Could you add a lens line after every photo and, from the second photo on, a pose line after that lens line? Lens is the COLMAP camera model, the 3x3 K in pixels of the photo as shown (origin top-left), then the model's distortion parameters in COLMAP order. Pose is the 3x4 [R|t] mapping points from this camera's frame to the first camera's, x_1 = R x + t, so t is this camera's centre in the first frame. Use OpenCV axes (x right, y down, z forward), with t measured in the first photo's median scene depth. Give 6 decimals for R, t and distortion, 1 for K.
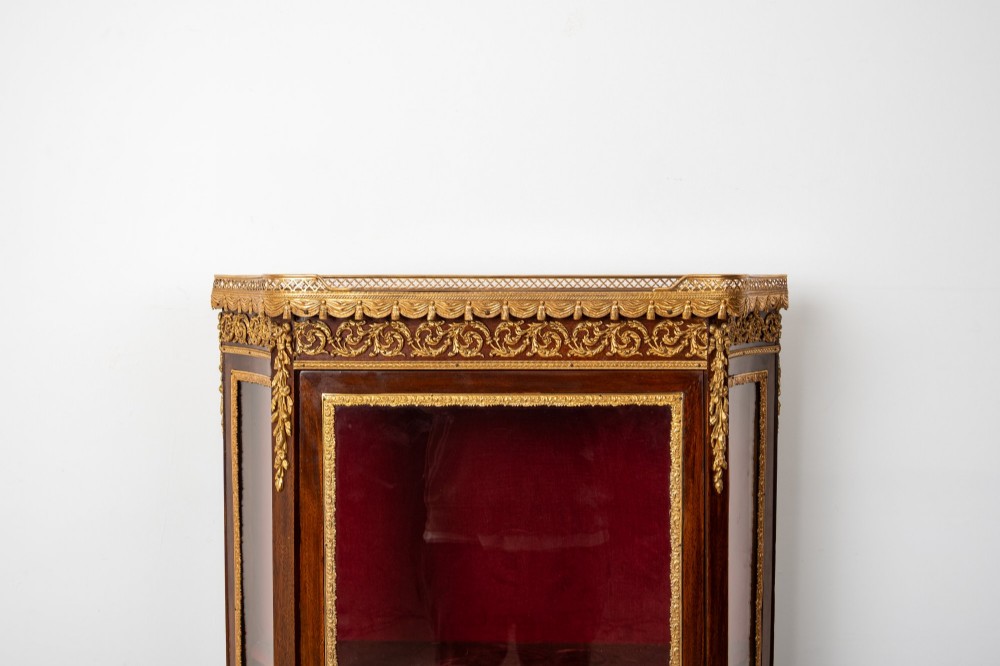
lens RADIAL K [[1111.9, 0, 503.1], [0, 1111.9, 305.6], [0, 0, 1]] dist [-0.041107, 0.000000]
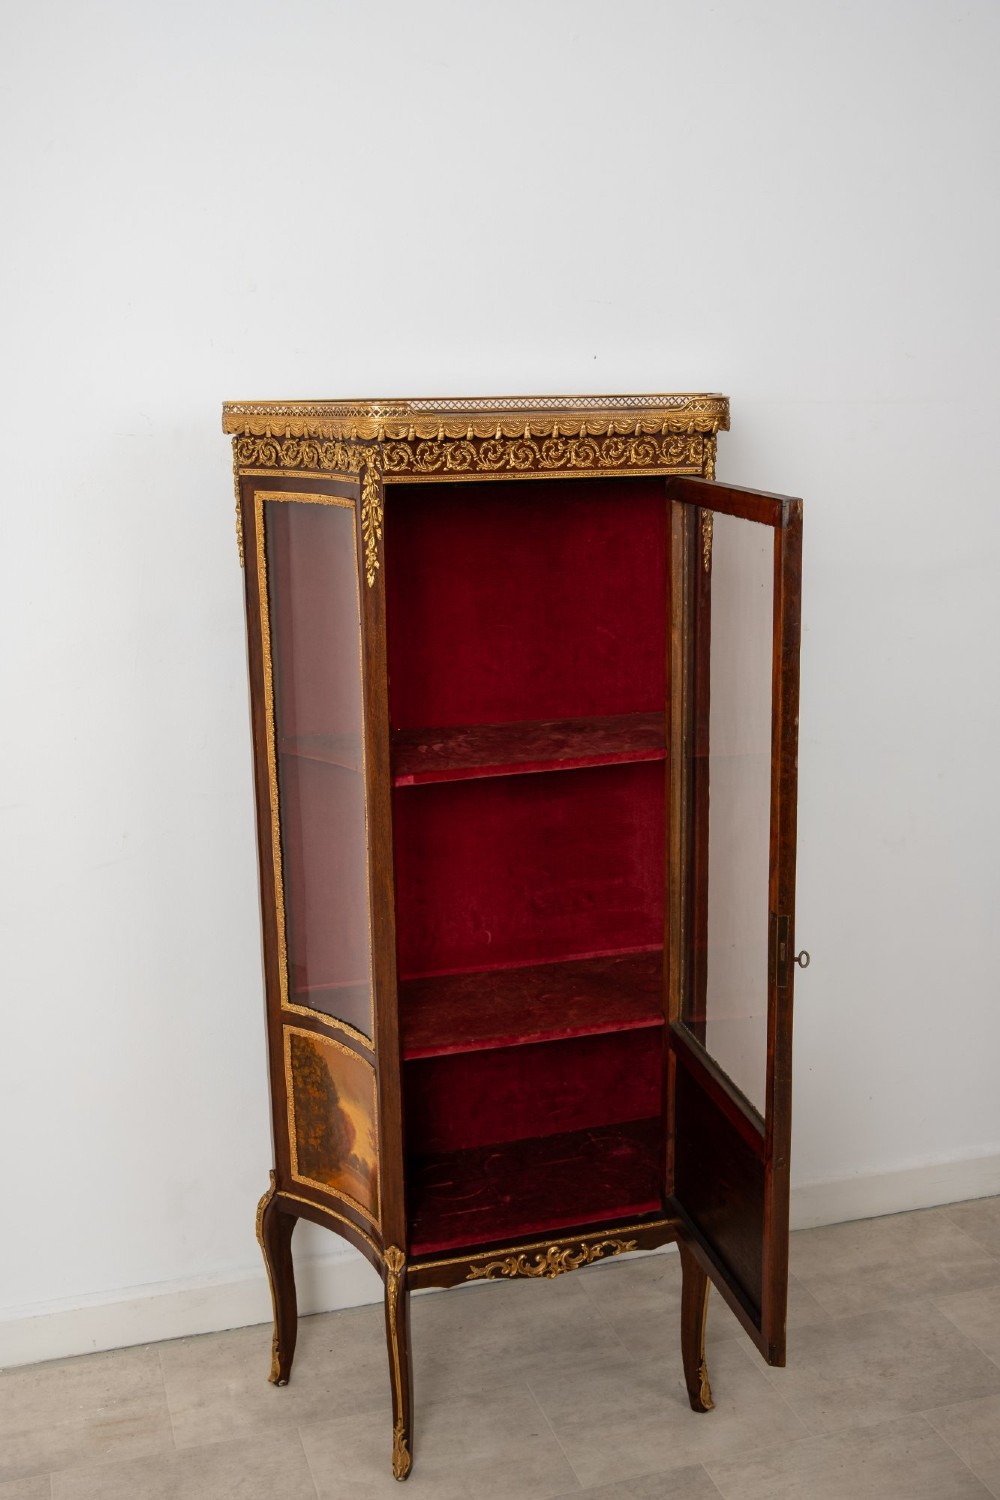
lens RADIAL K [[1579.9, 0, 506.5], [0, 1579.9, 765.4], [0, 0, 1]] dist [-0.021465, 0.000000]
pose [[0.955046, -0.081367, 0.285073, -0.566668], [0.018011, 0.975746, 0.218162, -0.014850], [-0.295910, -0.203221, 0.933348, -0.680383]]
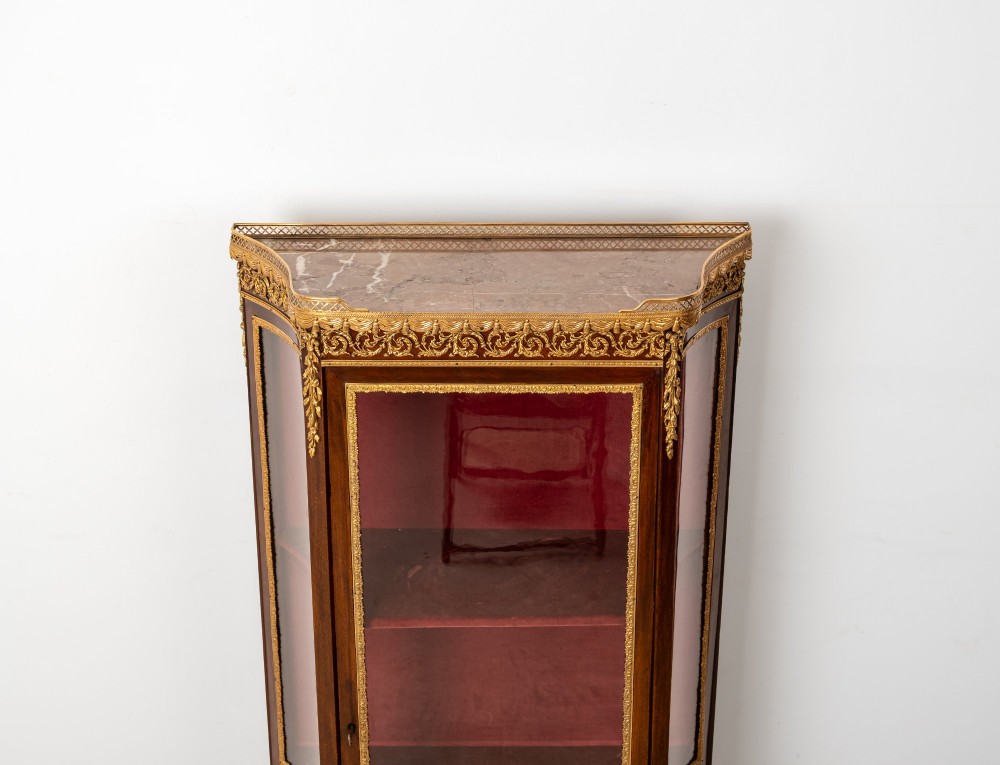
lens RADIAL K [[1500.4, 0, 501.4], [0, 1500.4, 256.4], [0, 0, 1]] dist [-0.046005, 0.000000]
pose [[0.999975, -0.000046, 0.007100, -0.004324], [-0.001988, 0.958163, 0.286218, -0.522944], [-0.006816, -0.286225, 0.958138, -0.529121]]
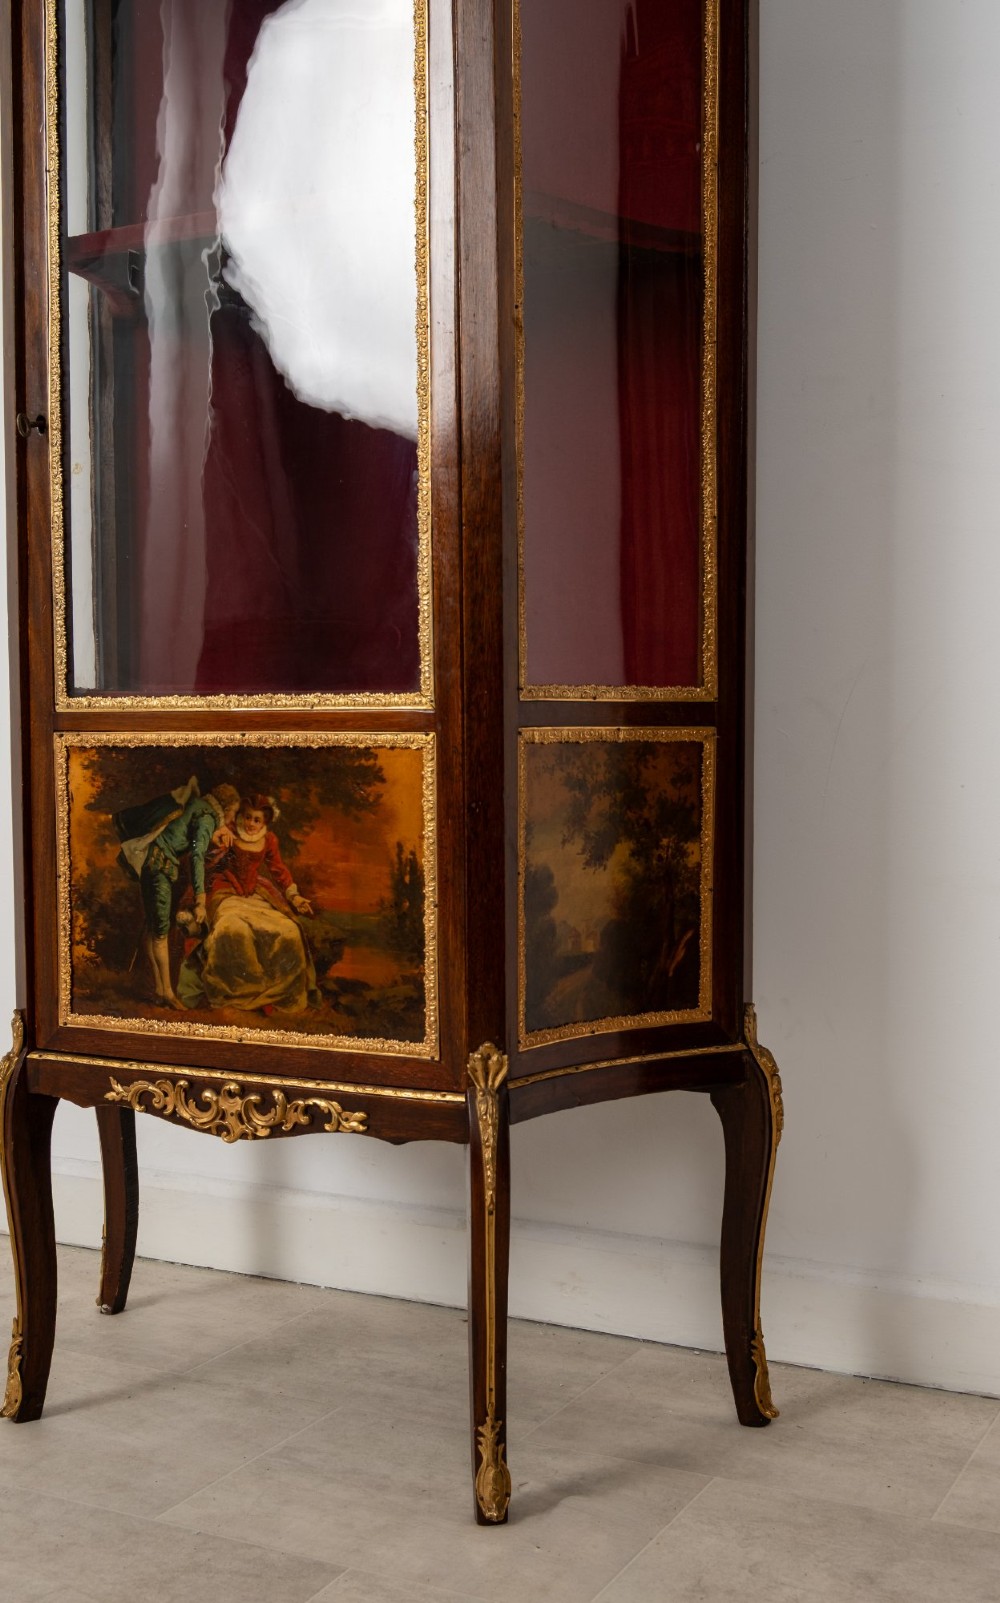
lens RADIAL K [[1766.8, 0, 576.2], [0, 1766.8, 845.2], [0, 0, 1]] dist [-0.009571, 0.000000]
pose [[0.904588, 0.029765, -0.425247, 0.752965], [-0.010000, 0.998766, 0.048637, 0.768341], [0.426170, -0.039744, 0.903770, -0.010337]]
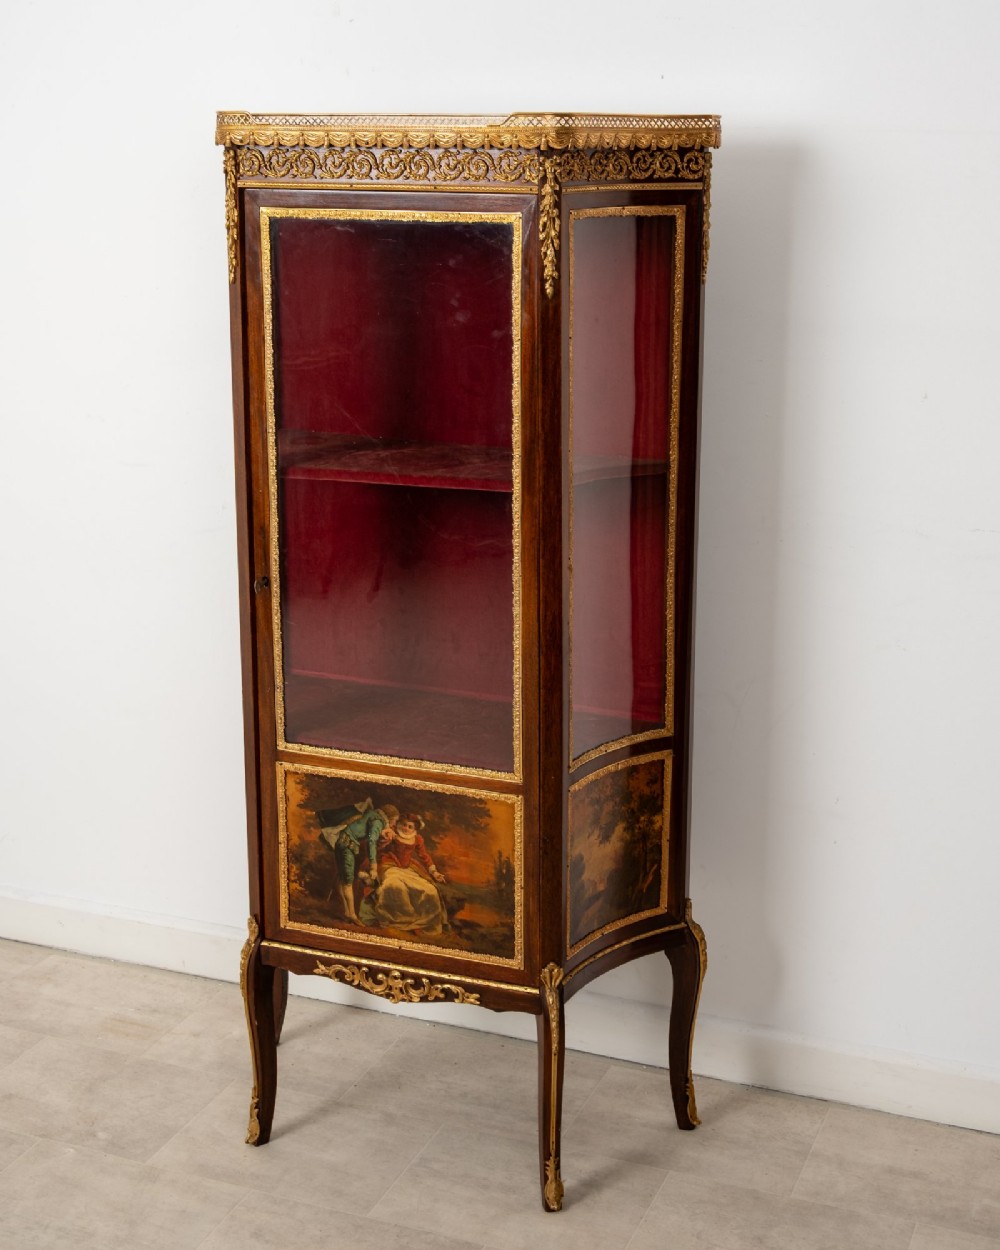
lens RADIAL K [[1799.5, 0, 547.7], [0, 1799.5, 534.3], [0, 0, 1]] dist [-0.024779, 0.000000]
pose [[0.936749, 0.084405, -0.339673, 0.881876], [-0.015003, 0.979278, 0.201963, 0.025341], [0.349681, -0.184092, 0.918604, -0.851384]]
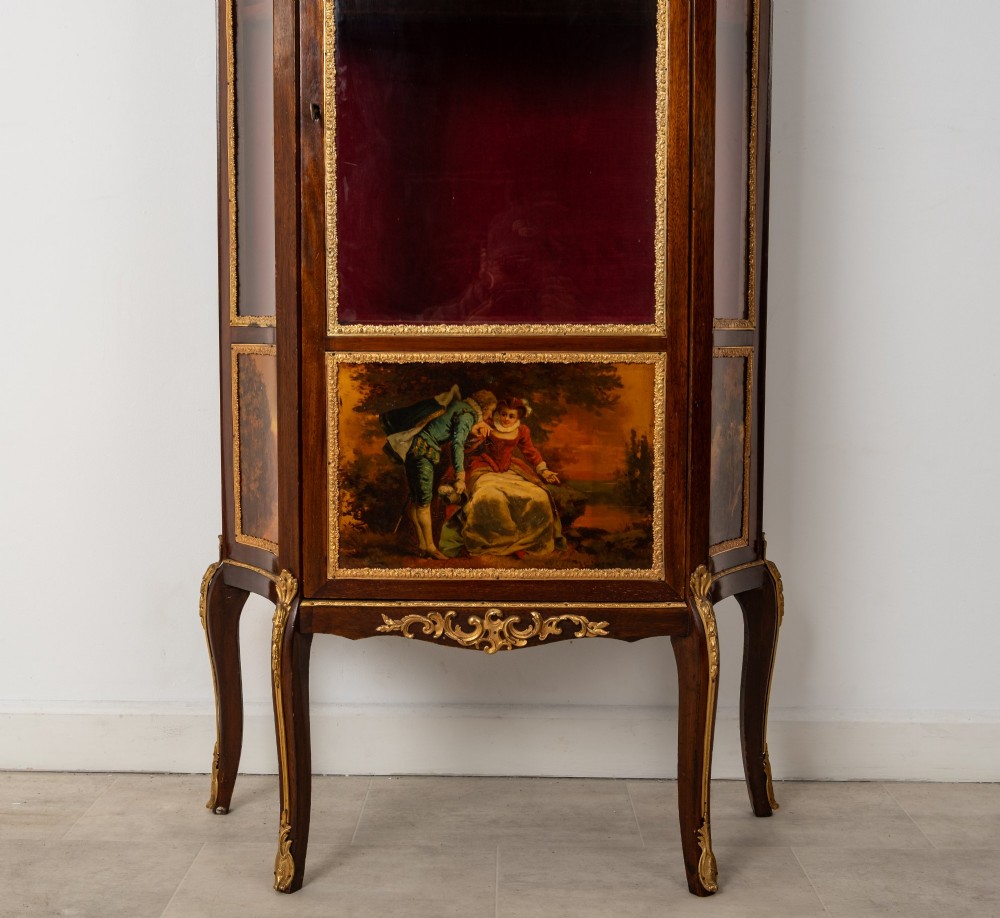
lens RADIAL K [[1436.3, 0, 485.6], [0, 1436.3, 444.8], [0, 0, 1]] dist [0.006406, 0.000000]
pose [[0.999865, 0.004310, -0.015863, 0.014776], [-0.003386, 0.998320, 0.057841, 0.760927], [0.016086, -0.057779, 0.998200, -0.365147]]
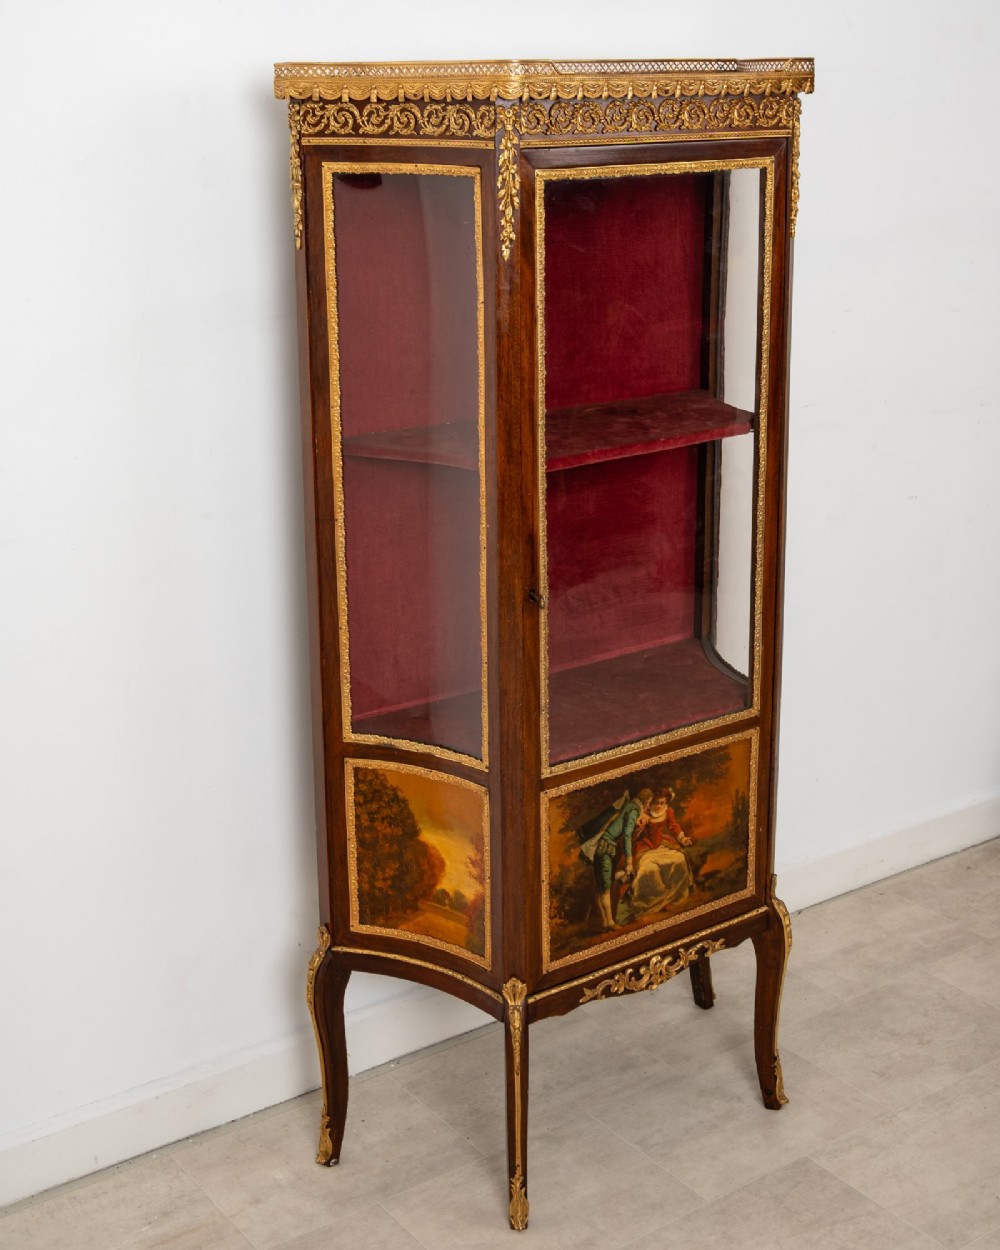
lens RADIAL K [[1751.3, 0, 486.2], [0, 1751.3, 505.6], [0, 0, 1]] dist [-0.022533, 0.000000]
pose [[0.819843, -0.148901, 0.552888, -1.226680], [0.023998, 0.973682, 0.226643, 0.008191], [-0.572085, -0.172543, 0.801840, -0.436642]]
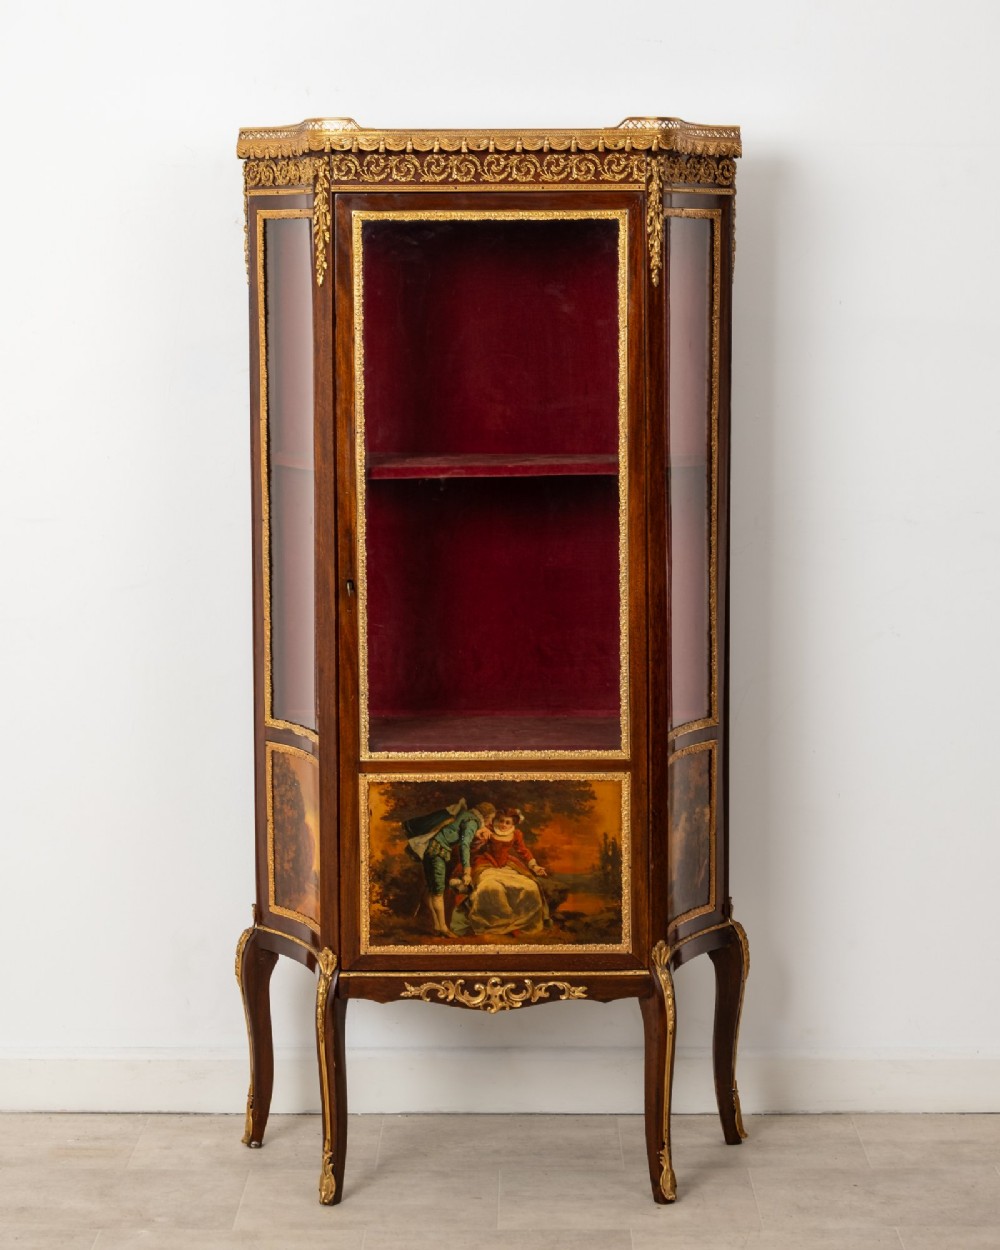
lens RADIAL K [[2782.9, 0, 523.2], [0, 2782.9, 499.7], [0, 0, 1]] dist [-0.036917, 0.000000]
pose [[0.999994, -0.003202, 0.001382, 0.032728], [0.003112, 0.998136, 0.060950, 0.220464], [-0.001574, -0.060946, 0.998140, -2.299353]]
